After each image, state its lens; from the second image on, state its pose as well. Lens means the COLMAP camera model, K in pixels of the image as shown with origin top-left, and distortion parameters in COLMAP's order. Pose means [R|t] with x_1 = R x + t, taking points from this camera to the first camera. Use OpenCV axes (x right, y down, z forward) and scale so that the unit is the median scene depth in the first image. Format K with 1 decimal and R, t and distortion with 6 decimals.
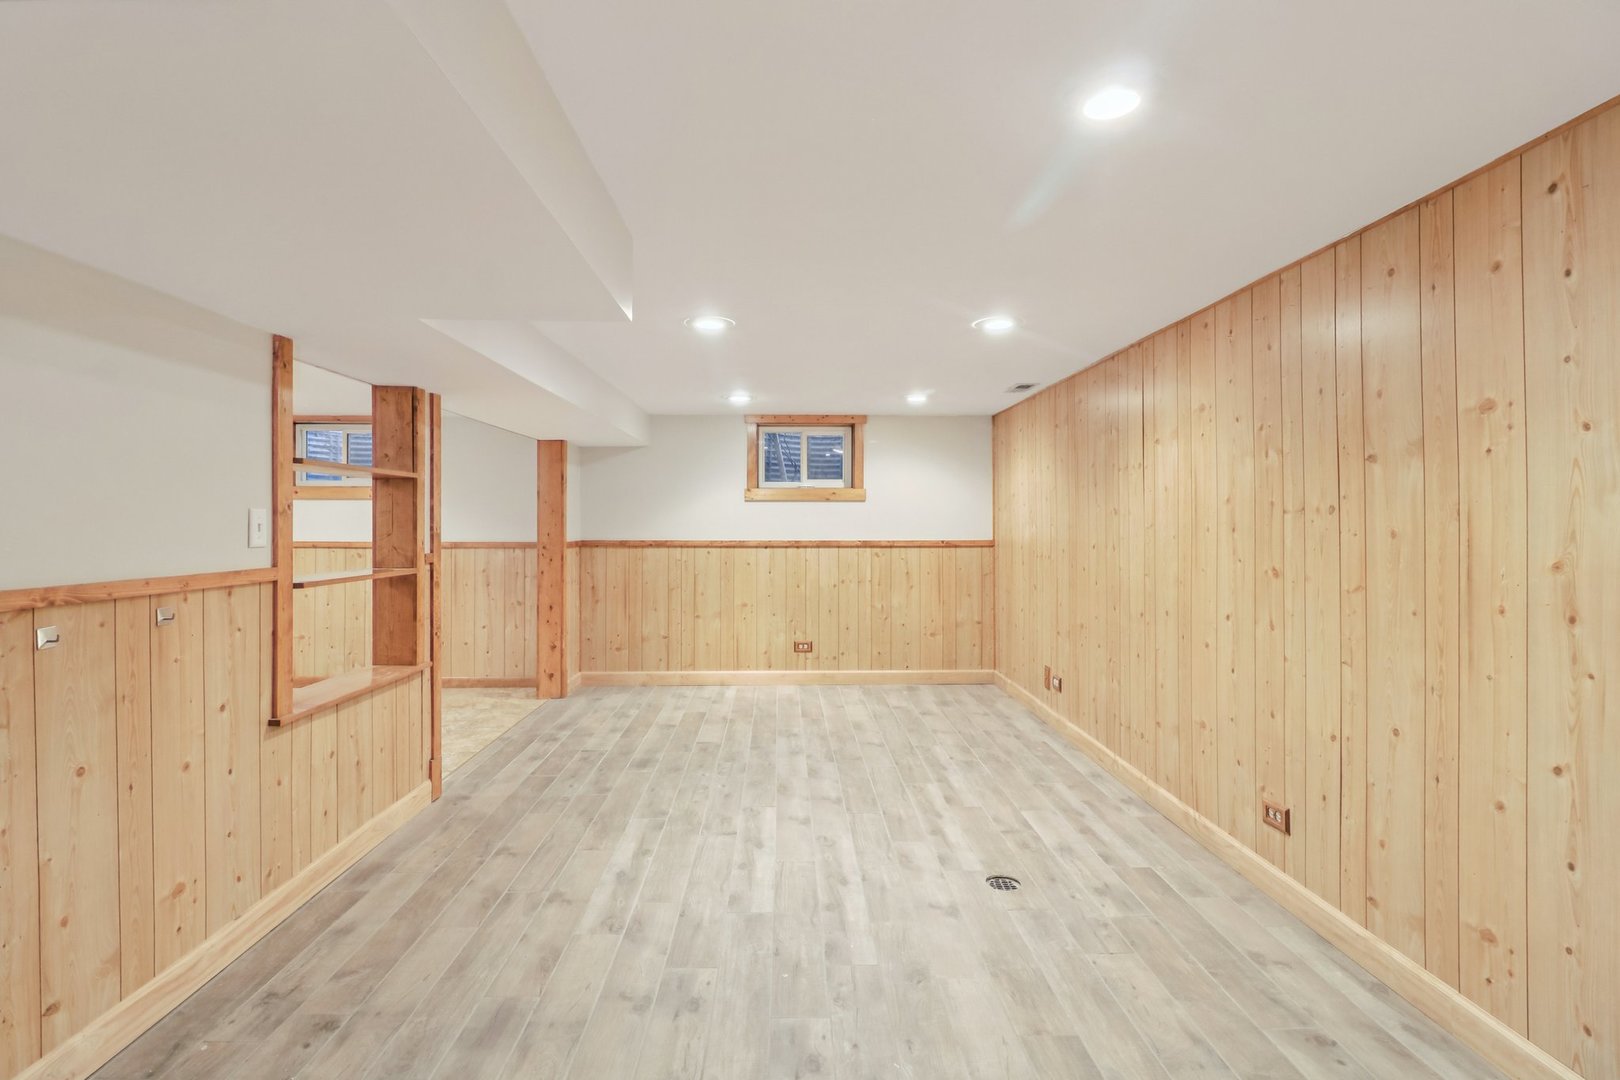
lens RADIAL K [[770.4, 0, 805.0], [0, 770.4, 526.2], [0, 0, 1]] dist [0.002569, -0.008631]
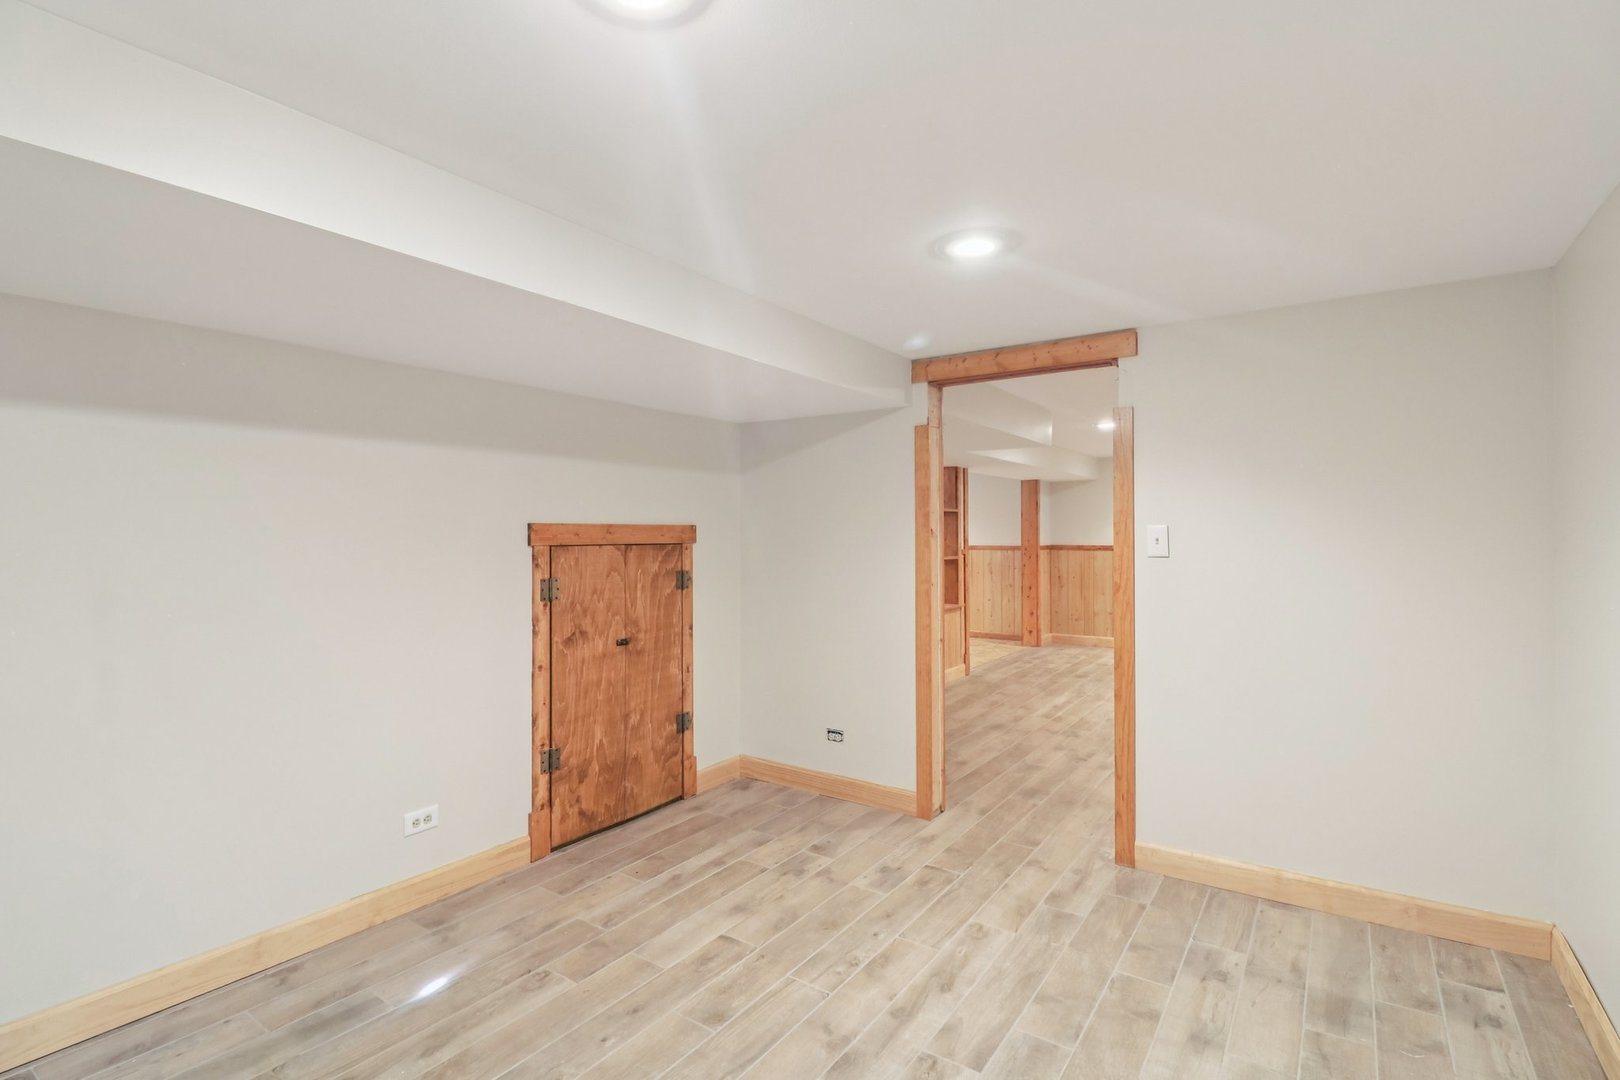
lens RADIAL K [[770.4, 0, 805.0], [0, 770.4, 526.2], [0, 0, 1]] dist [0.002569, -0.008631]
pose [[0.810173, -0.011418, -0.586079, 0.352212], [0.003133, 0.999880, -0.015150, 0.005564], [0.586182, 0.010438, 0.810112, -0.863986]]
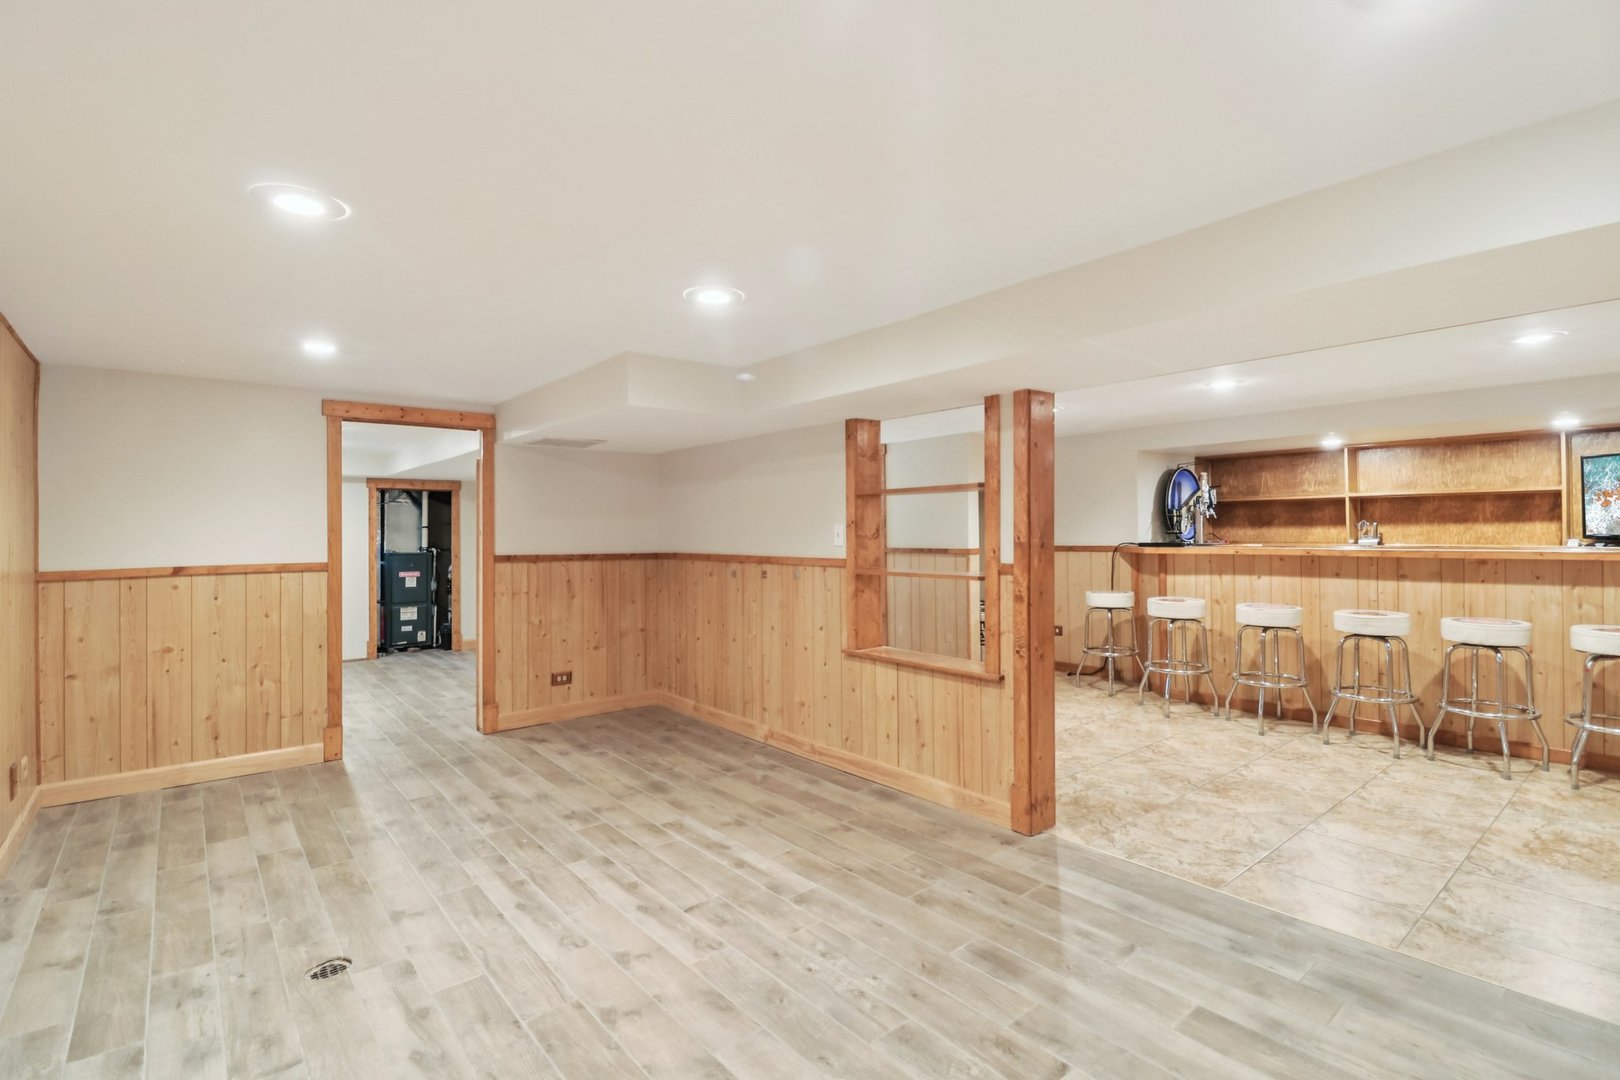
lens RADIAL K [[770.4, 0, 805.0], [0, 770.4, 526.2], [0, 0, 1]] dist [0.002569, -0.008631]
pose [[-0.793308, 0.005417, -0.608796, 0.291030], [0.006920, 0.999976, -0.000121, -0.012230], [0.608781, -0.004309, -0.793327, 1.634555]]
